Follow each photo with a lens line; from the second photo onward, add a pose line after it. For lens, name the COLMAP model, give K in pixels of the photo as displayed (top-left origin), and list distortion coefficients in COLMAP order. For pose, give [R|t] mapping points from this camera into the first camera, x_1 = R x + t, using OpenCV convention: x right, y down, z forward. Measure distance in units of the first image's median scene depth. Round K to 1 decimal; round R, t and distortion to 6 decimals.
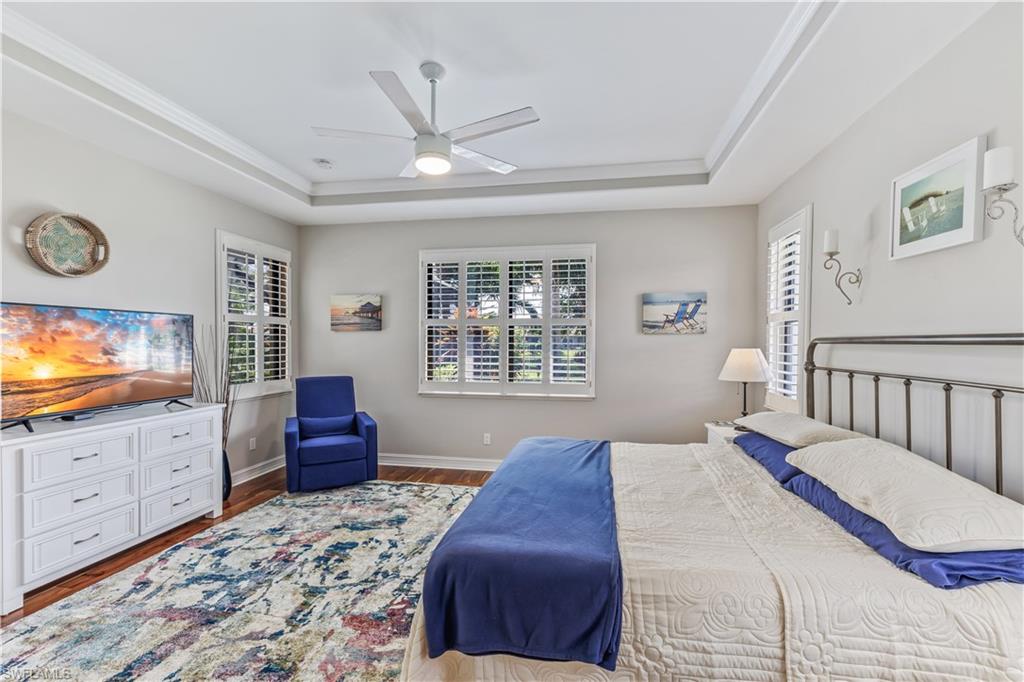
lens RADIAL K [[430.9, 0, 512.8], [0, 430.9, 342.1], [0, 0, 1]] dist [-0.000436, 0.000179]
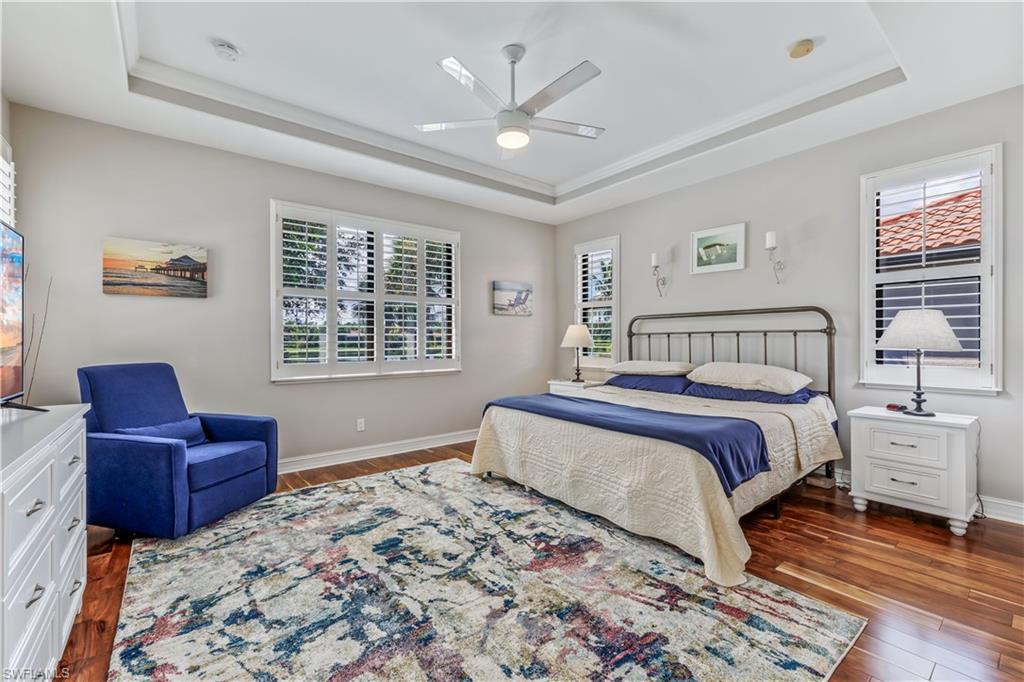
lens RADIAL K [[431.7, 0, 511.2], [0, 431.7, 333.4], [0, 0, 1]] dist [0.001640, 0.000003]
pose [[0.662161, 0.005293, 0.749343, -0.816942], [0.006599, 0.999895, -0.012894, 0.071096], [-0.749333, 0.013483, 0.662056, 0.244166]]
